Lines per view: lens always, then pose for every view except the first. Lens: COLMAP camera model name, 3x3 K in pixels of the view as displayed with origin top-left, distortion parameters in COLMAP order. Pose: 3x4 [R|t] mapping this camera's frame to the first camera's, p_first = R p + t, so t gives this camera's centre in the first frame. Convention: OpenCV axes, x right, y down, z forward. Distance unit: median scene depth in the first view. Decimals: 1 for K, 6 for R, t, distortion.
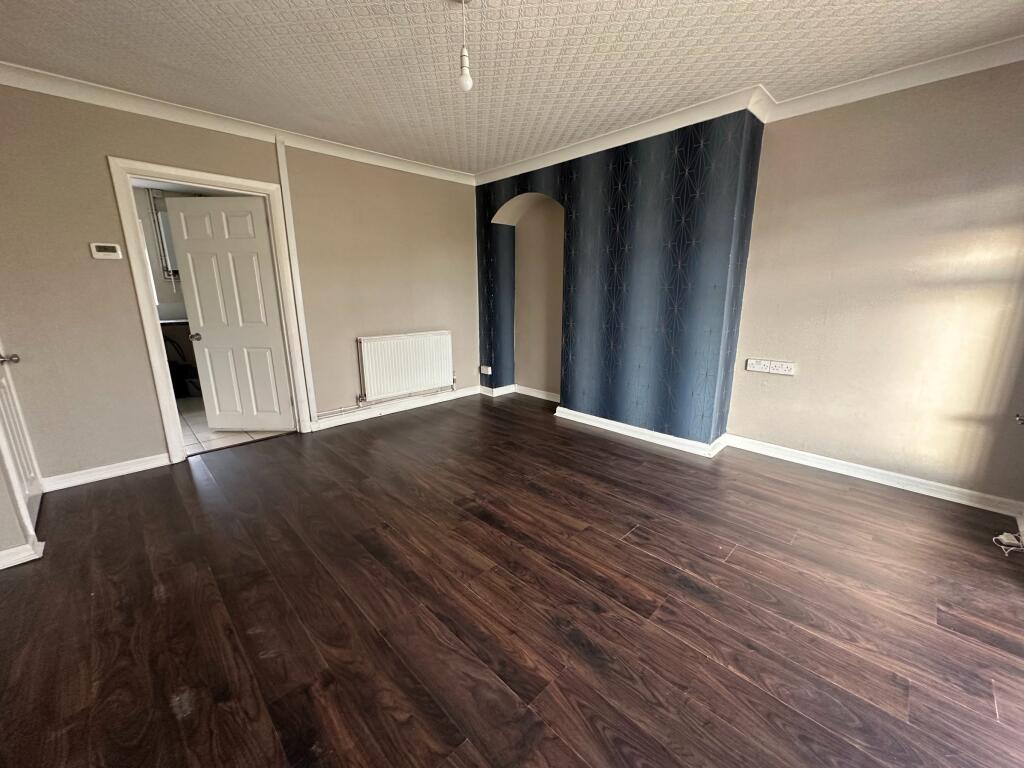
lens RADIAL K [[407.5, 0, 515.9], [0, 407.5, 387.5], [0, 0, 1]] dist [-0.003766, -0.000595]
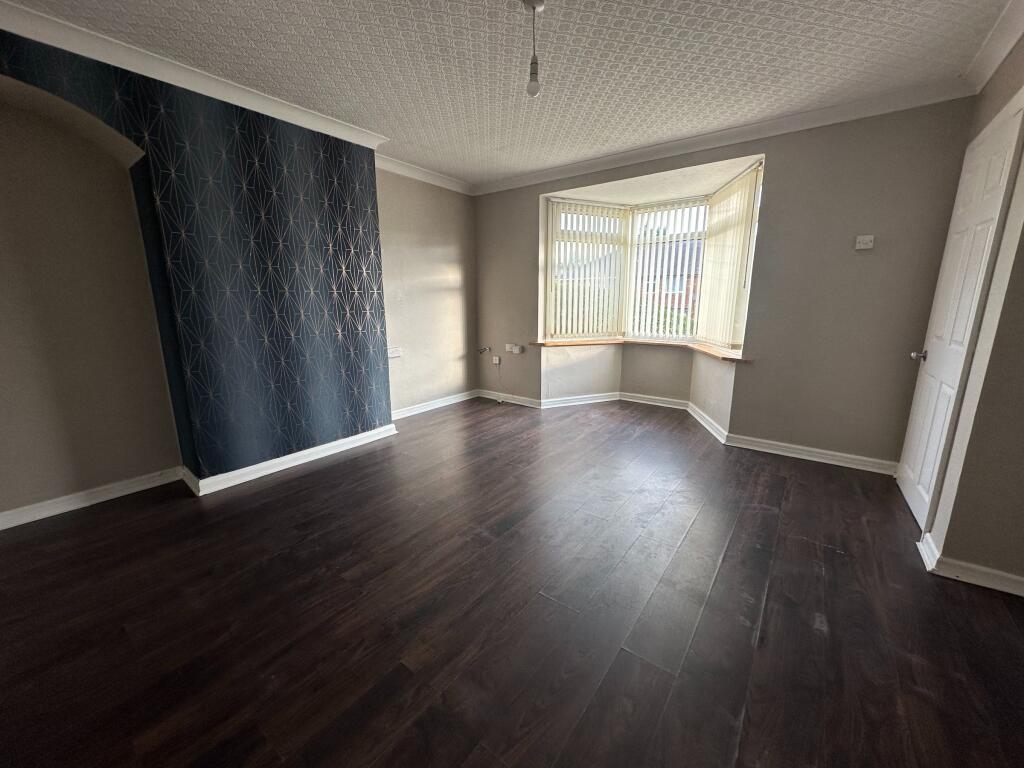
lens RADIAL K [[407.5, 0, 515.7], [0, 407.5, 384.0], [0, 0, 1]] dist [-0.003766, -0.000595]
pose [[-0.154266, -0.201396, 0.967286, -0.694363], [0.235335, 0.943339, 0.233942, -0.158186], [-0.959593, 0.263726, -0.098129, 0.731615]]
